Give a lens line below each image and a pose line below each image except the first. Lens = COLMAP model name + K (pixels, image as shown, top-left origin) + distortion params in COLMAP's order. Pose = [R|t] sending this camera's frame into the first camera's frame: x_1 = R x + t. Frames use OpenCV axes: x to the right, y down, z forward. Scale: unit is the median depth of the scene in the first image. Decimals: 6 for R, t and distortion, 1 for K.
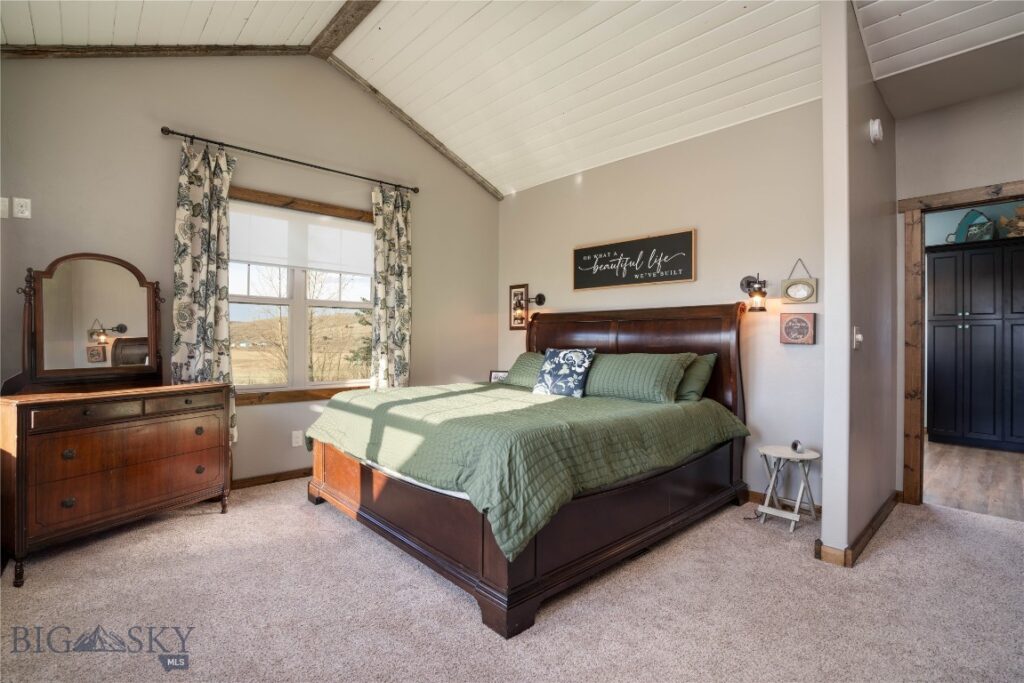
lens RADIAL K [[473.3, 0, 512.8], [0, 473.3, 337.8], [0, 0, 1]] dist [-0.031446, 0.007422]
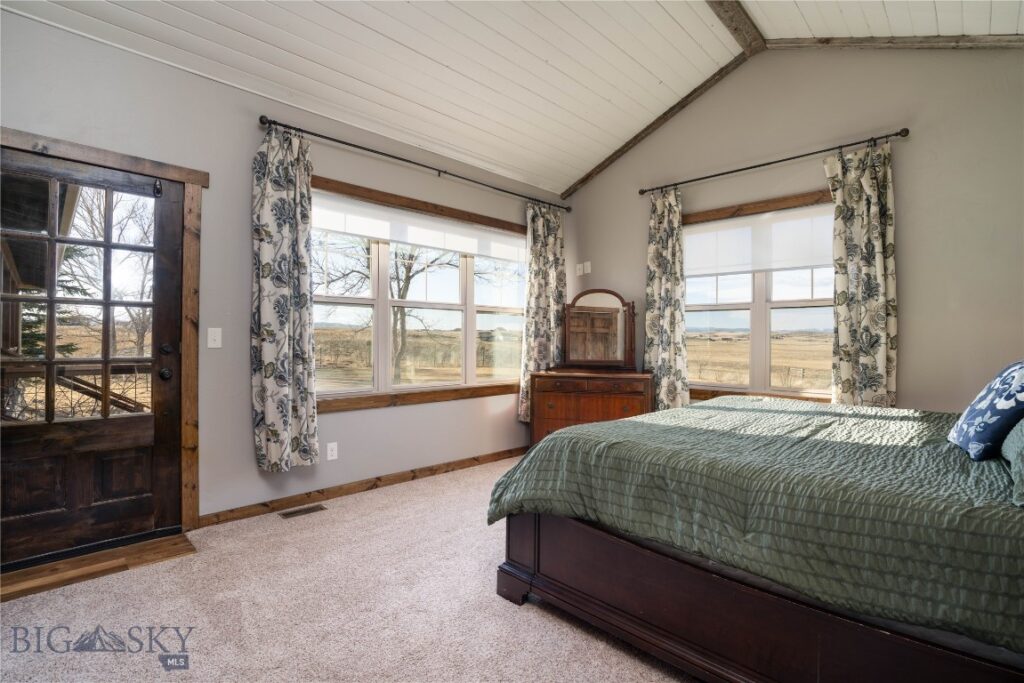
lens RADIAL K [[473.3, 0, 512.6], [0, 473.3, 345.1], [0, 0, 1]] dist [-0.031446, 0.007422]
pose [[0.069850, 0.003576, -0.997551, 0.555554], [-0.003383, 0.999989, 0.003348, 0.007537], [0.997552, 0.003141, 0.069861, 0.455930]]
